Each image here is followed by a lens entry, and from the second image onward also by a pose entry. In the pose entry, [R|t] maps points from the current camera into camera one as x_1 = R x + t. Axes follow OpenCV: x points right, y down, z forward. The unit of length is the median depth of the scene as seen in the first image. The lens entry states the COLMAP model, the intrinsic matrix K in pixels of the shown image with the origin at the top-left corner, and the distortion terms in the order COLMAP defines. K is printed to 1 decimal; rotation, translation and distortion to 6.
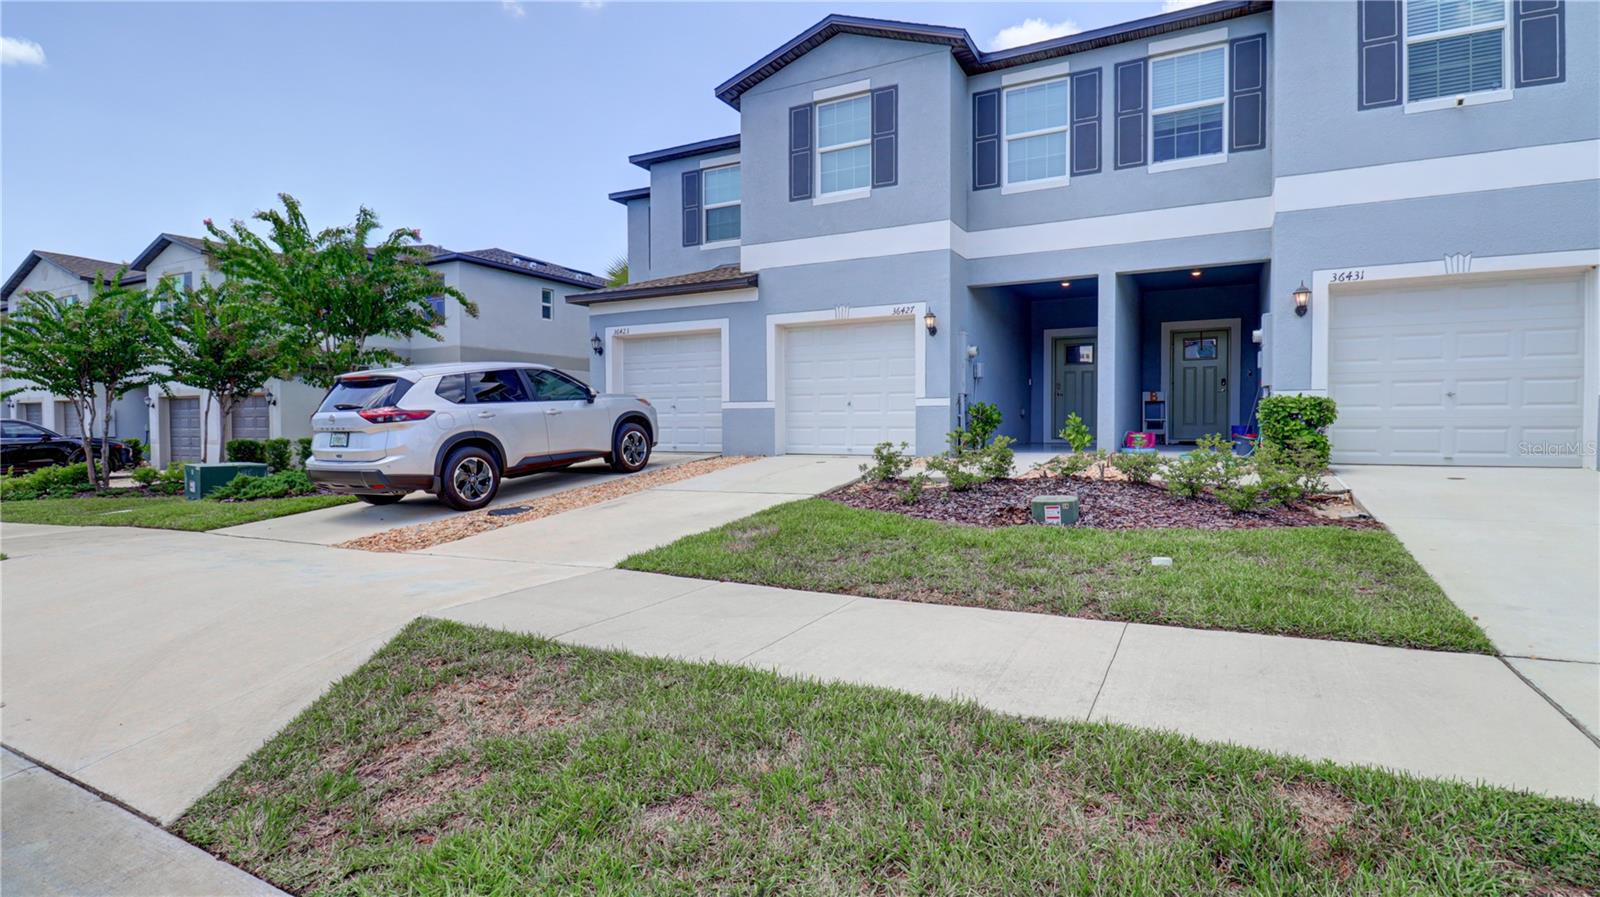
lens RADIAL K [[761.4, 0, 826.9], [0, 761.4, 438.3], [0, 0, 1]] dist [-0.000182, -0.008948]
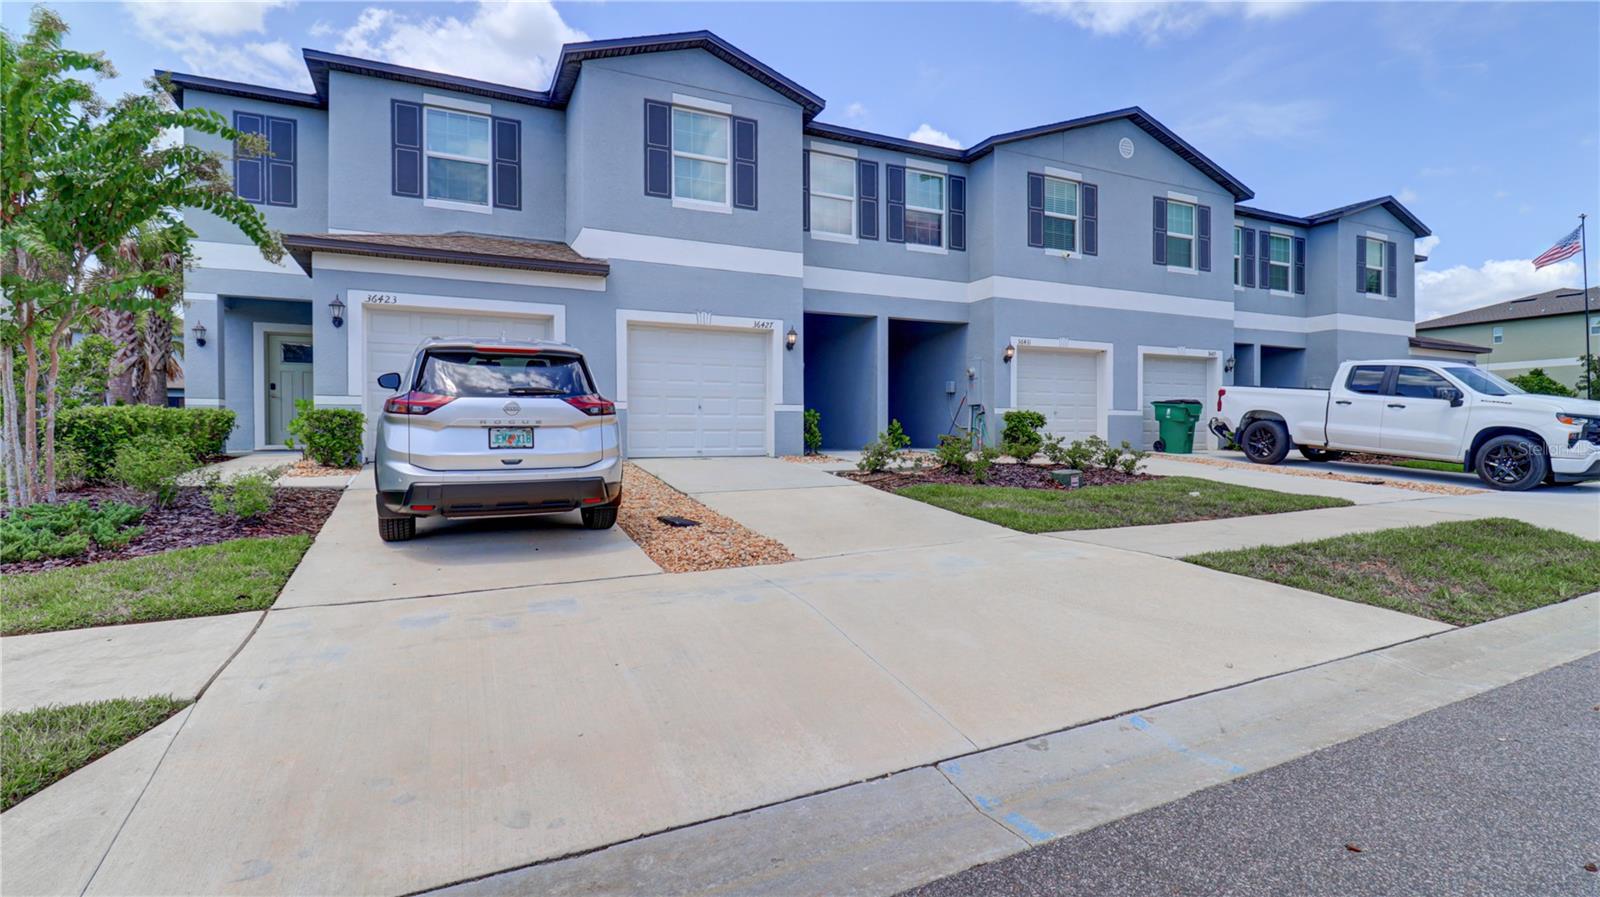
lens RADIAL K [[769.0, 0, 830.1], [0, 769.0, 440.3], [0, 0, 1]] dist [0.001291, -0.014972]
pose [[0.591719, -0.003899, 0.806135, -0.755157], [0.015430, 0.999860, -0.006490, 0.009798], [-0.805996, 0.016278, 0.591696, 0.261575]]
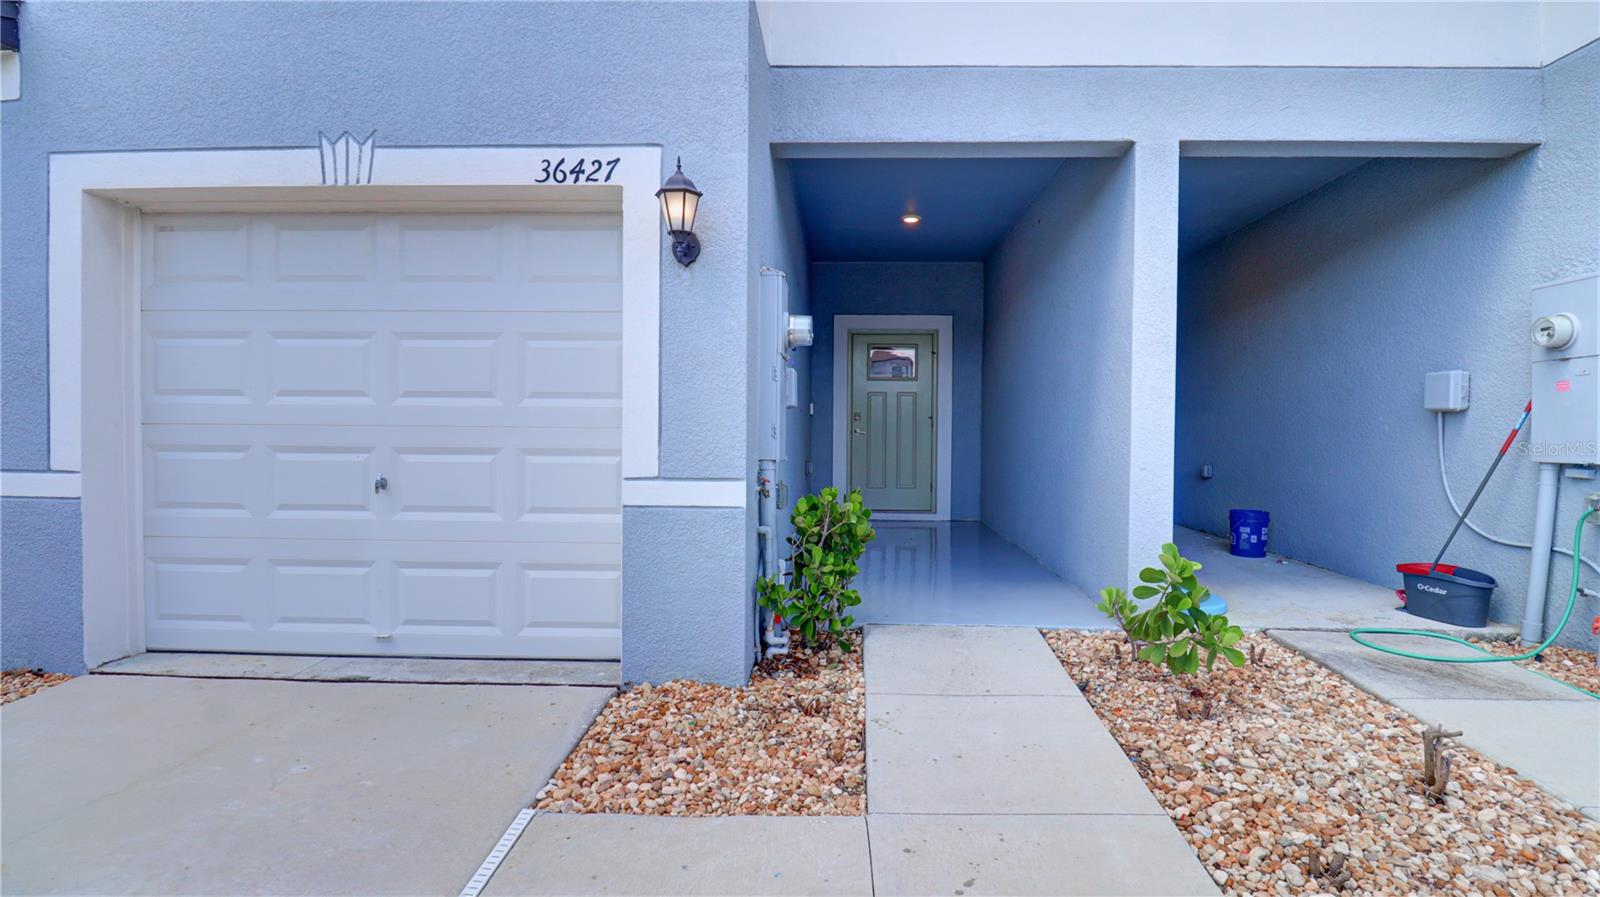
lens RADIAL K [[740.7, 0, 823.0], [0, 740.7, 447.7], [0, 0, 1]] dist [0.000388, -0.013007]
pose [[0.901935, 0.001931, 0.431868, 0.063748], [-0.001579, 0.999998, -0.001175, -0.063635], [-0.431870, 0.000378, 0.901936, 0.715962]]
